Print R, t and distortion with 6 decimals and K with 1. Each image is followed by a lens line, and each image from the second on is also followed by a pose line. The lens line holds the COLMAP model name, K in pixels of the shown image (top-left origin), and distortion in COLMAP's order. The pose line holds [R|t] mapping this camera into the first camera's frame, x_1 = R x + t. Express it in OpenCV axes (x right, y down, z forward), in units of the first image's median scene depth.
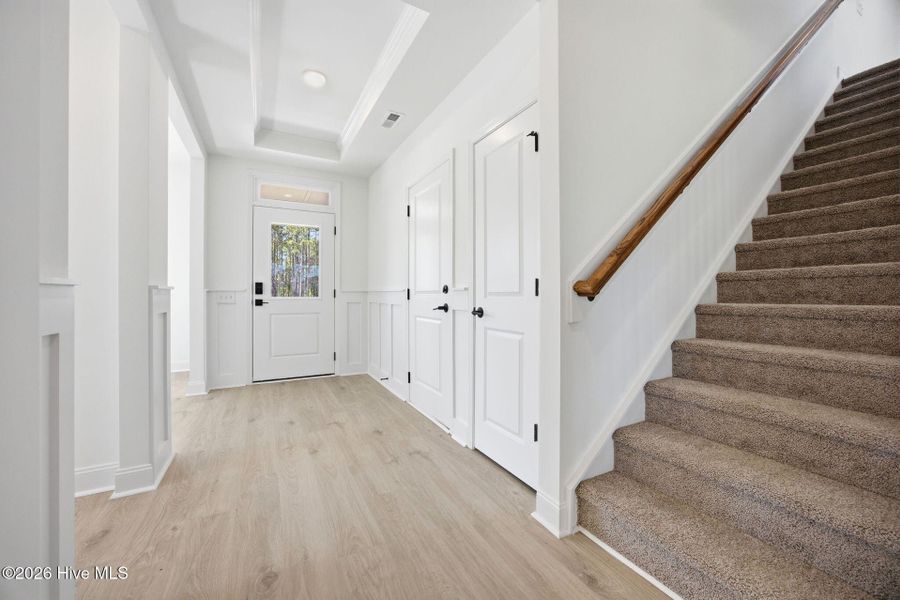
lens RADIAL K [[347.1, 0, 449.8], [0, 347.1, 296.8], [0, 0, 1]] dist [-0.011816, 0.001874]
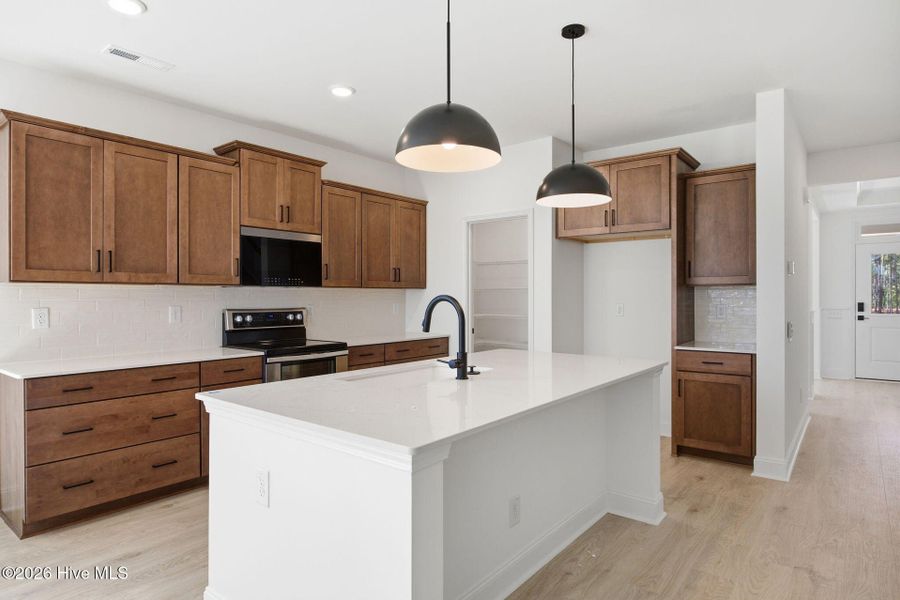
lens RADIAL K [[516.4, 0, 458.0], [0, 516.4, 298.0], [0, 0, 1]] dist [0.003596, 0.000433]
pose [[0.401370, -0.000208, -0.915916, 0.660872], [-0.000871, 0.999999, -0.000609, -0.058477], [0.915915, 0.001042, 0.401370, -1.239386]]
